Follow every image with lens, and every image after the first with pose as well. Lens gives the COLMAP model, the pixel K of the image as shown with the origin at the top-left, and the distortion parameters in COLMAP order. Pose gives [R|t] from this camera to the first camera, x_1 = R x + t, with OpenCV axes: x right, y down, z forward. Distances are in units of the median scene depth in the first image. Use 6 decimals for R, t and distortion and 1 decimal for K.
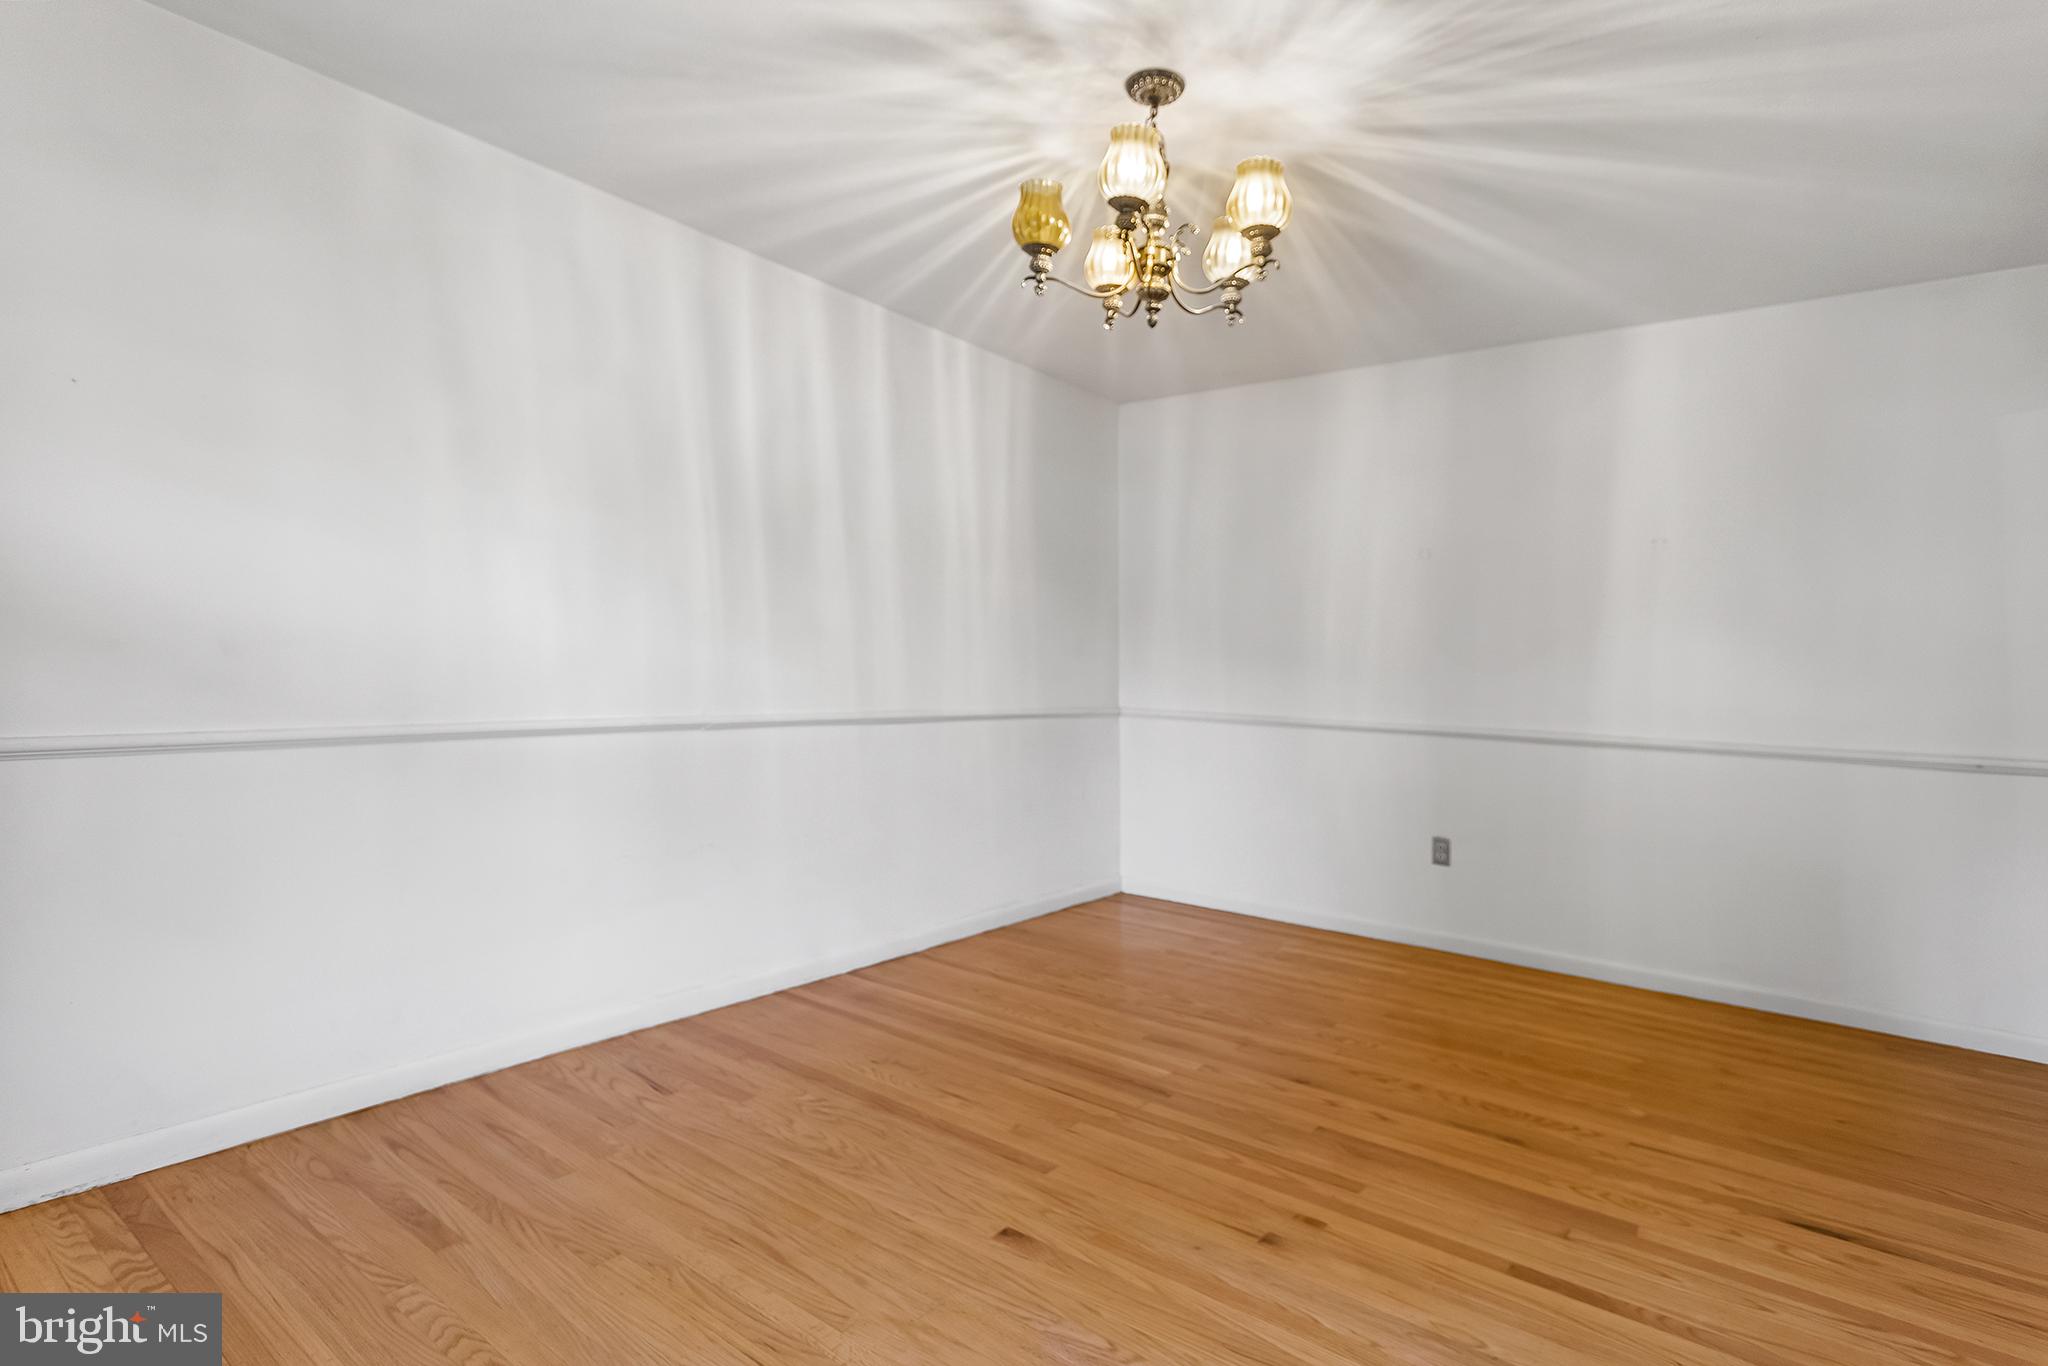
lens RADIAL K [[936.9, 0, 1028.4], [0, 936.9, 683.7], [0, 0, 1]] dist [-0.000879, -0.000164]
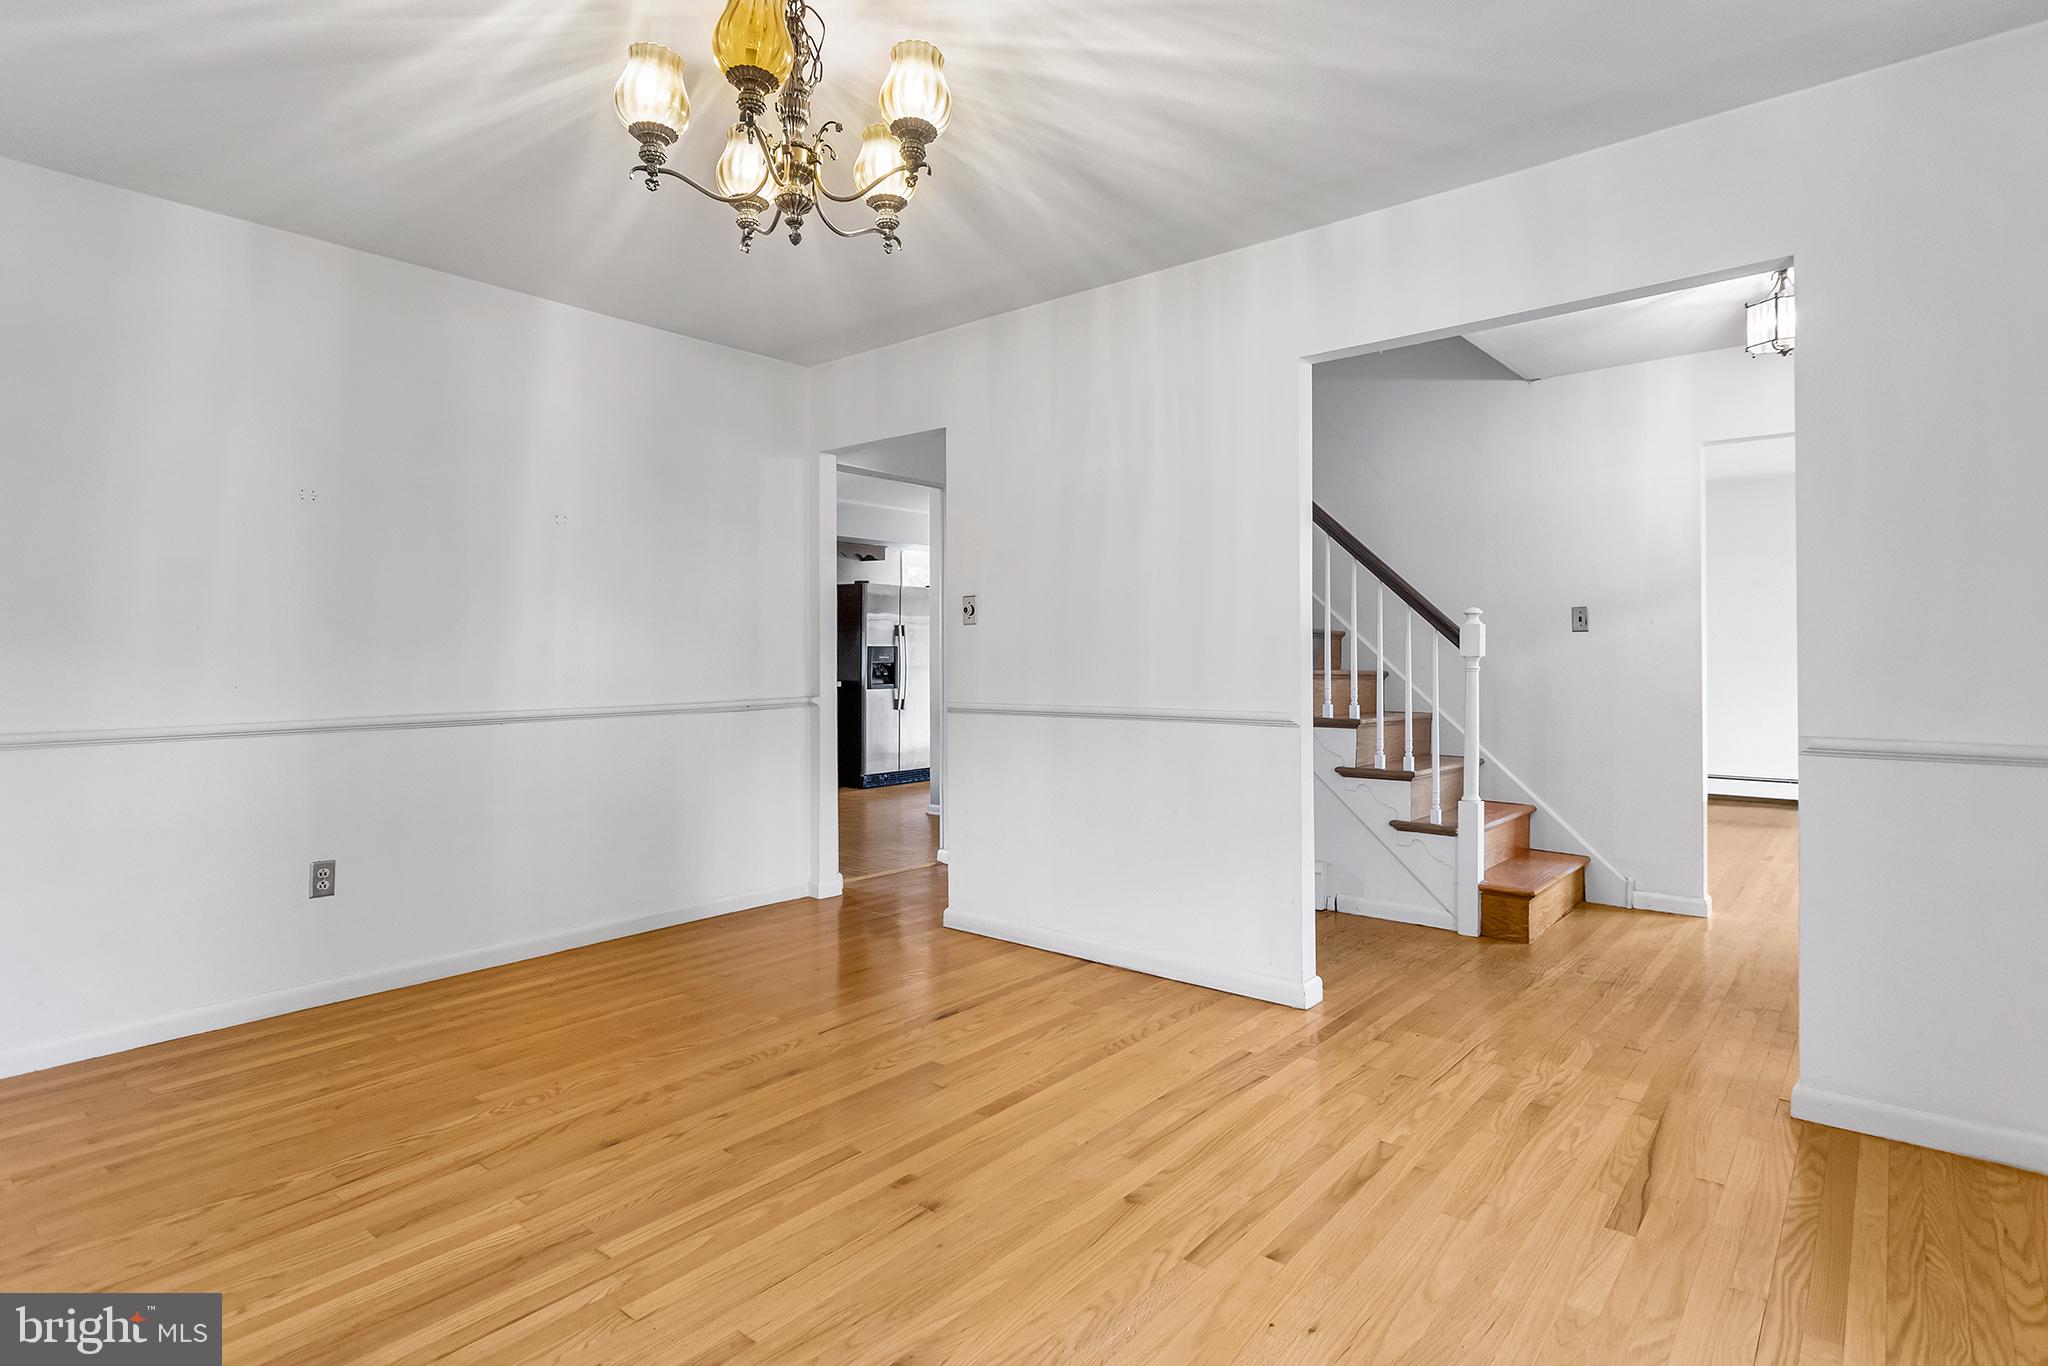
lens RADIAL K [[1039.4, 0, 1023.1], [0, 1039.4, 670.7], [0, 0, 1]] dist [0.002937, 0.000160]
pose [[0.084914, -0.048500, 0.995207, -0.539744], [0.026851, 0.998563, 0.046372, -0.028248], [-0.996026, 0.022785, 0.086094, 0.503463]]
